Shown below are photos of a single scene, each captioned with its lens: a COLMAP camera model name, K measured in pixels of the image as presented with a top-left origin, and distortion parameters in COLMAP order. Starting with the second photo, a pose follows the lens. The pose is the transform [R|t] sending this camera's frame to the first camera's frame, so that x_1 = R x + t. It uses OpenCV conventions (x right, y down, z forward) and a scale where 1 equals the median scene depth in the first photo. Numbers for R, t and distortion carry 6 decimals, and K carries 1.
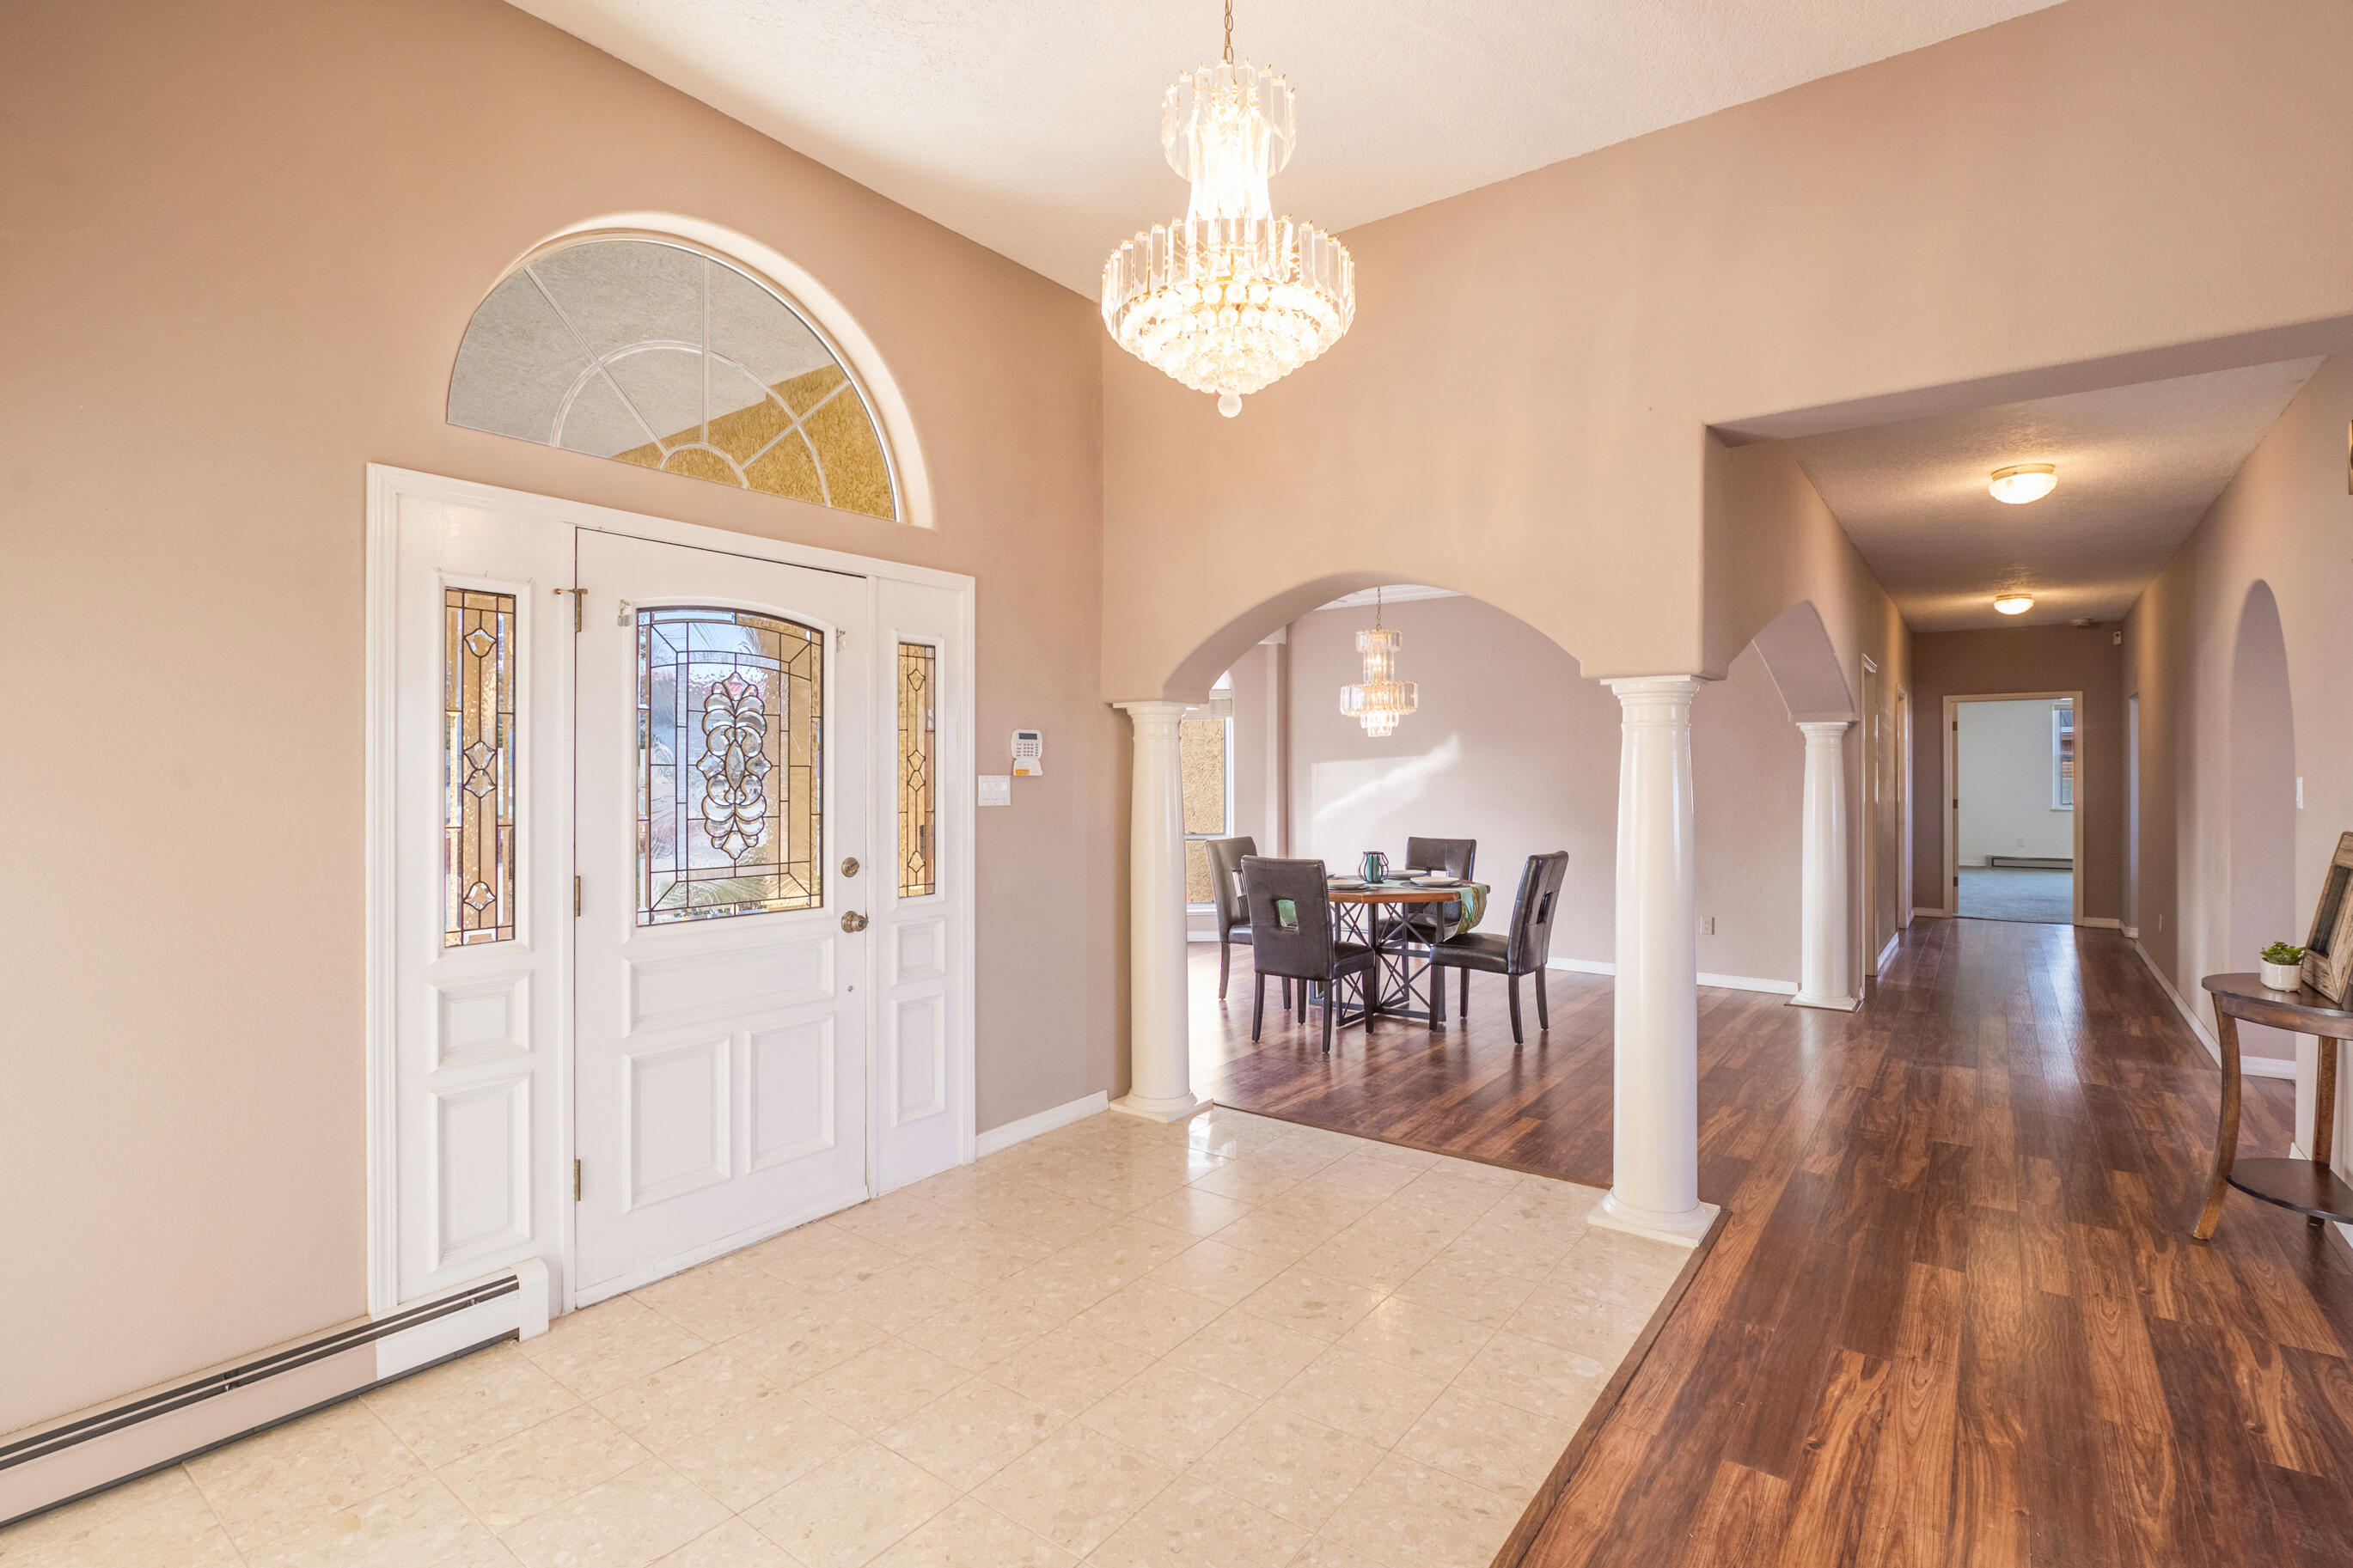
lens RADIAL K [[1078.1, 0, 1181.3], [0, 1078.1, 776.7], [0, 0, 1]] dist [-0.009431, -0.000290]
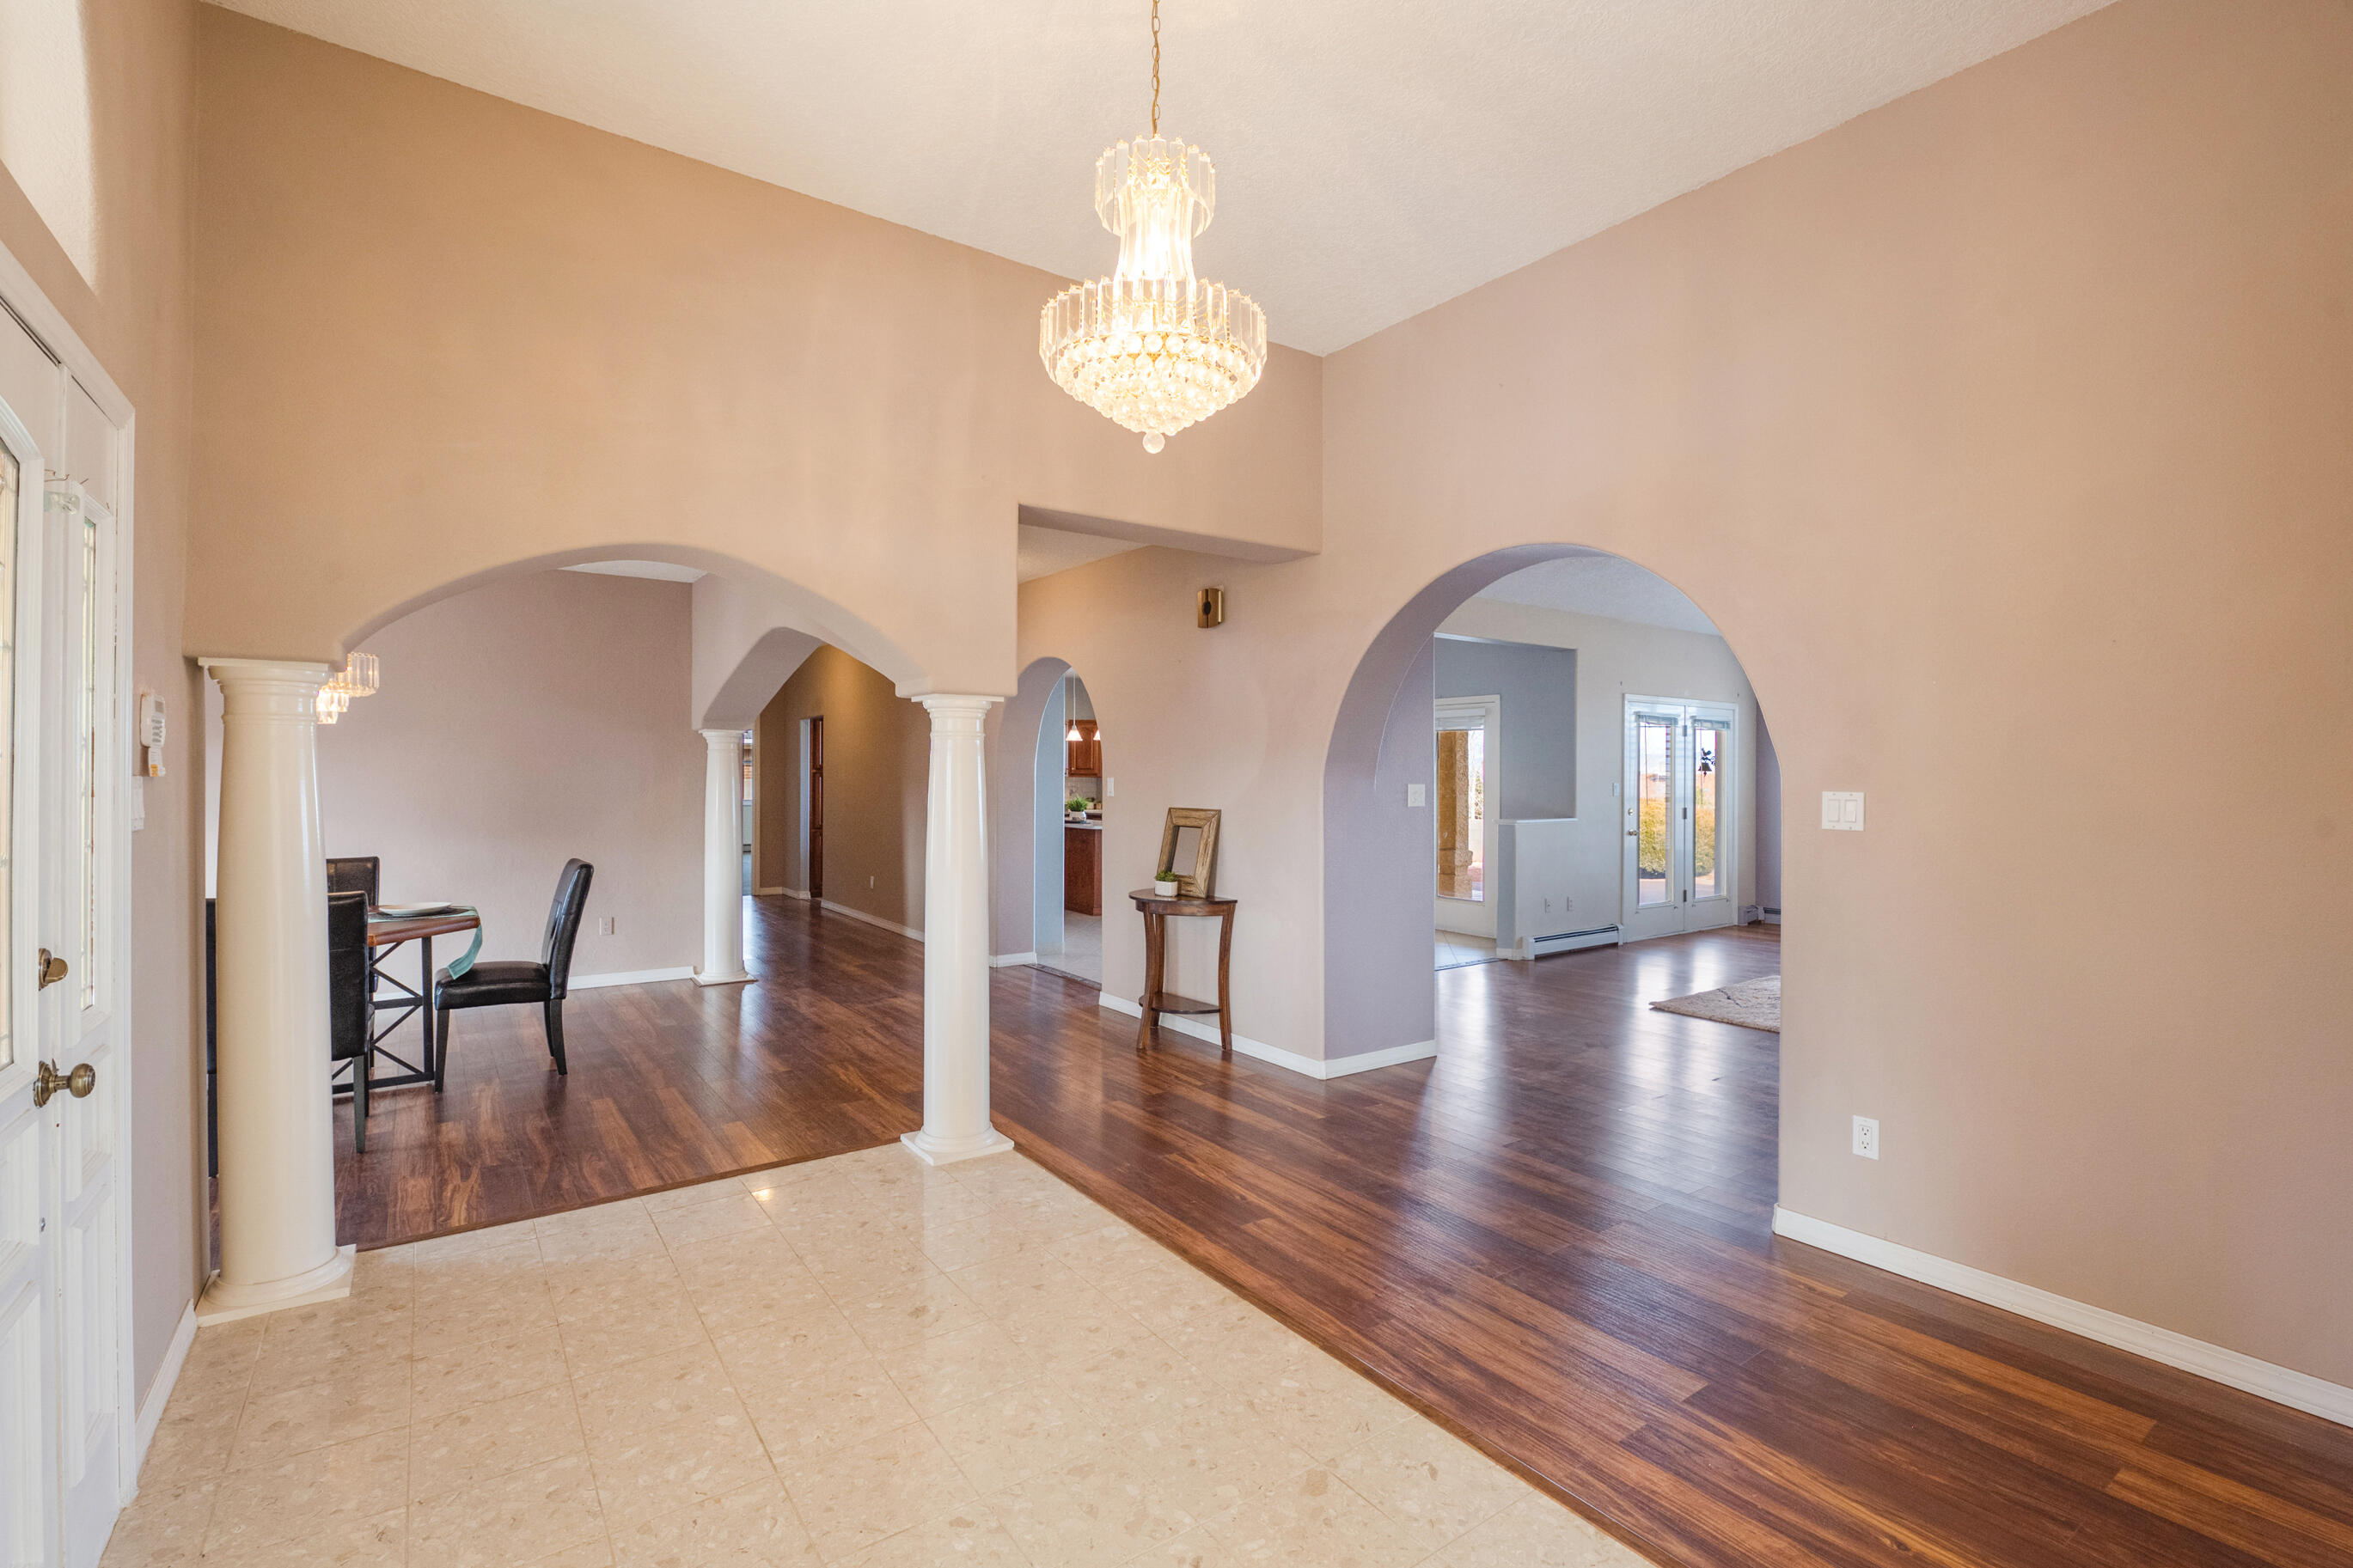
lens RADIAL K [[1078.1, 0, 1157.1], [0, 1078.1, 777.0], [0, 0, 1]] dist [-0.009431, -0.000290]
pose [[0.310953, 0.001441, 0.950424, -0.638272], [-0.000086, 0.999999, -0.001488, 0.000684], [-0.950425, 0.000381, 0.310953, 0.412447]]
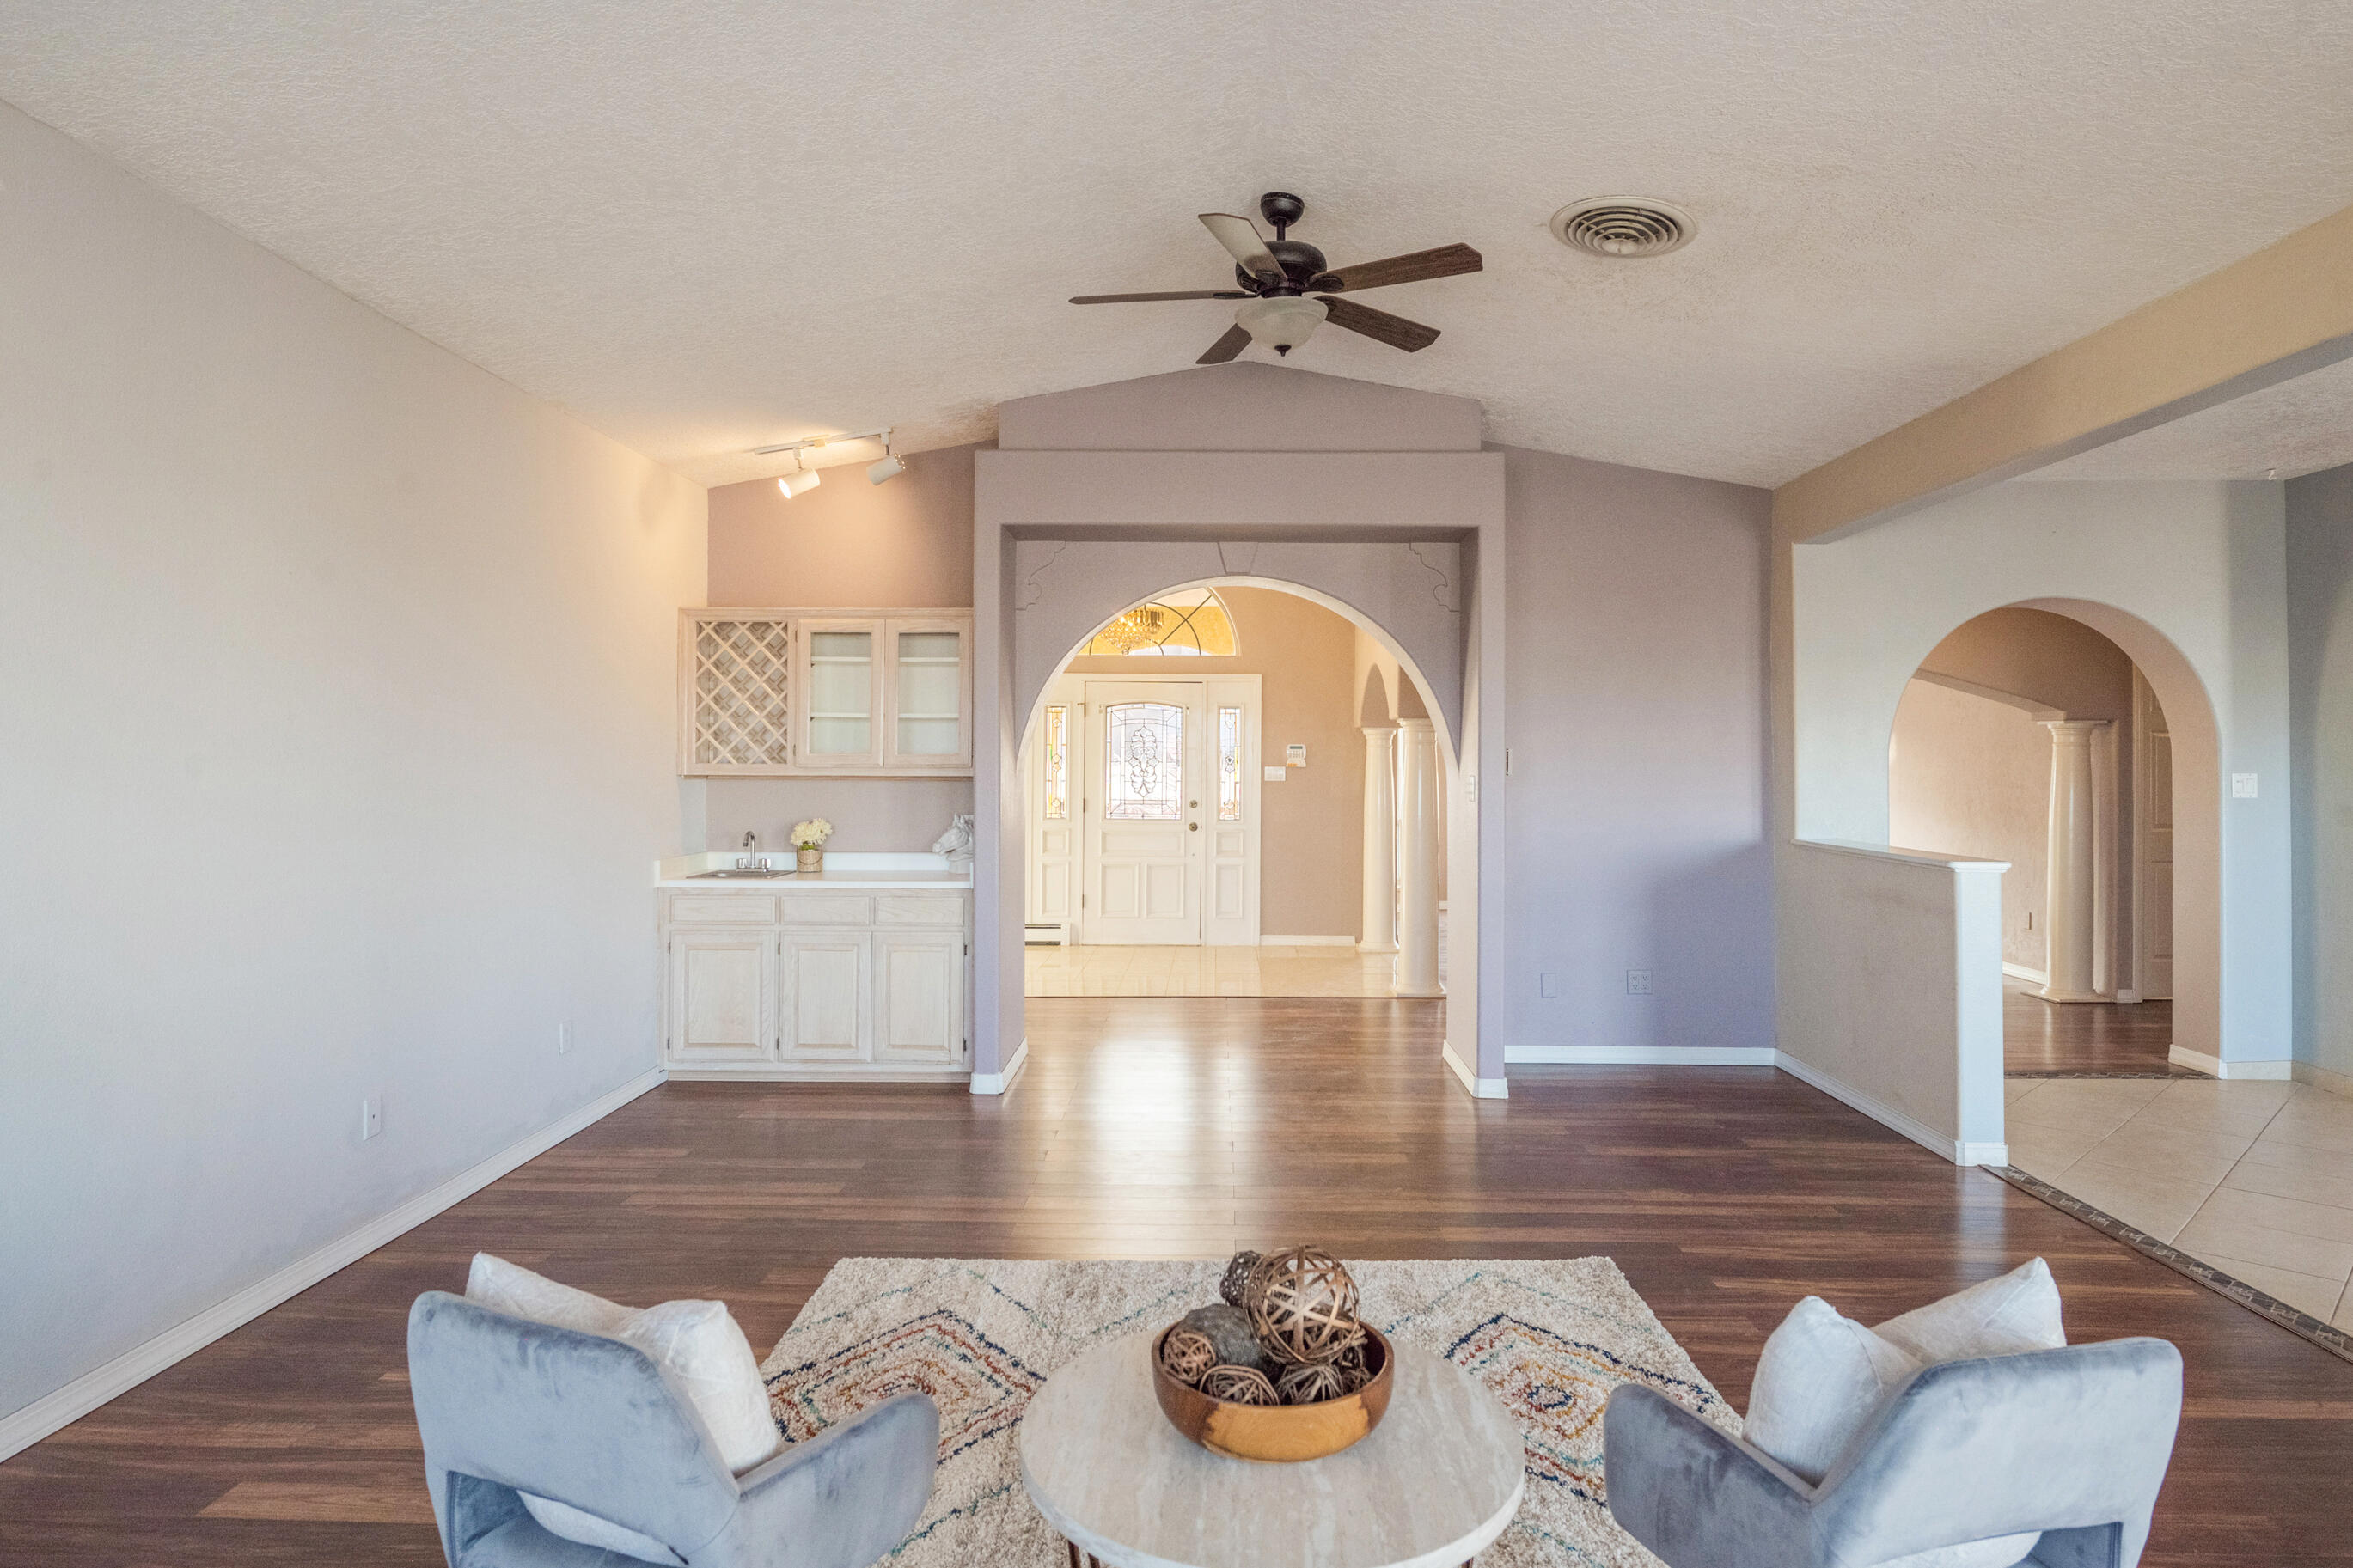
lens RADIAL K [[1336.1, 0, 1181.7], [0, 1336.1, 779.7], [0, 0, 1]] dist [-0.000862, -0.002610]
pose [[0.583735, 0.015195, -0.811802, 2.201938], [-0.009714, 0.999884, 0.011730, -0.004985], [0.811886, 0.001039, 0.583815, -0.794084]]
